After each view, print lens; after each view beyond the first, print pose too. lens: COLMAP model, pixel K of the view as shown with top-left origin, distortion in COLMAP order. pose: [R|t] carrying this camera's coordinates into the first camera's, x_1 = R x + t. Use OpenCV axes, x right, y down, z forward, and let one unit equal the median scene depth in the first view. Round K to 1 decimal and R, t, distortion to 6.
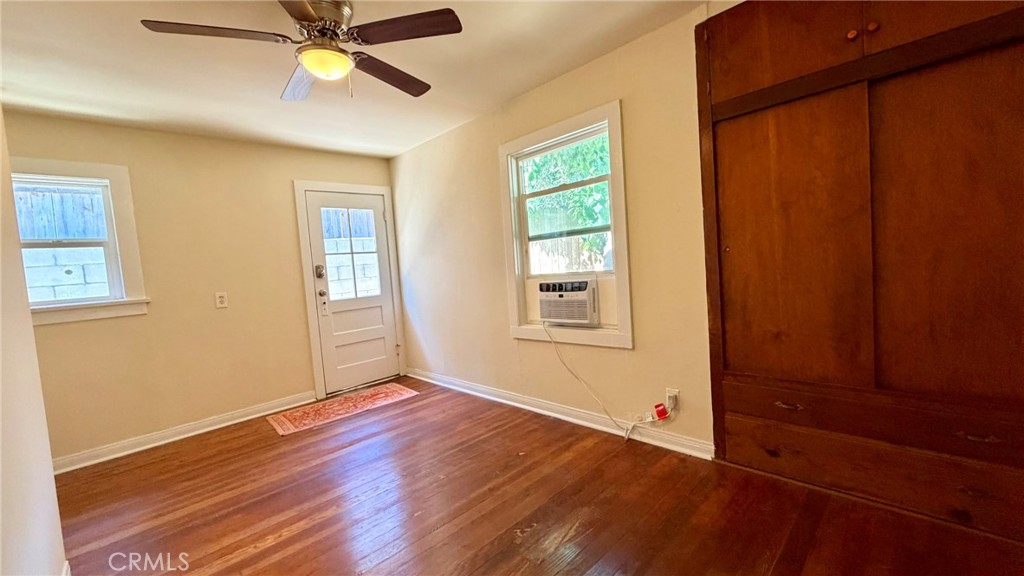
lens RADIAL K [[409.3, 0, 508.3], [0, 409.3, 288.9], [0, 0, 1]] dist [0.001047, -0.000393]
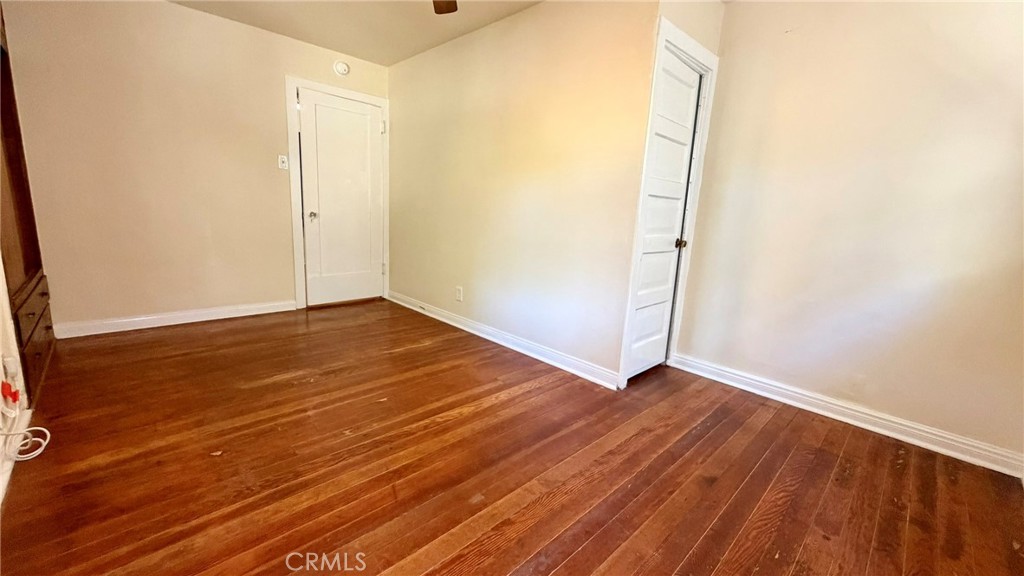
lens RADIAL K [[409.3, 0, 508.3], [0, 409.3, 288.9], [0, 0, 1]] dist [0.001047, -0.000393]
pose [[-0.999606, 0.022146, 0.017261, -0.339682], [0.025695, 0.969342, 0.244369, -0.010225], [-0.011320, 0.244716, -0.969529, 1.155230]]
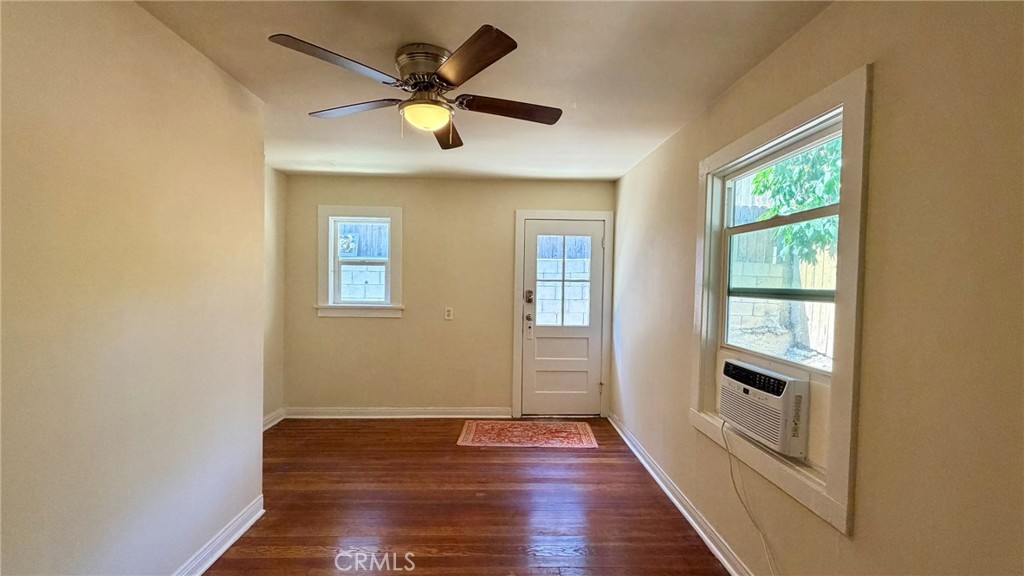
lens RADIAL K [[409.3, 0, 508.3], [0, 409.3, 288.9], [0, 0, 1]] dist [0.001047, -0.000393]
pose [[0.734413, 0.103703, -0.670734, 0.224456], [-0.114745, 0.993003, 0.027890, -0.097751], [0.668933, 0.056480, 0.741174, 0.224537]]
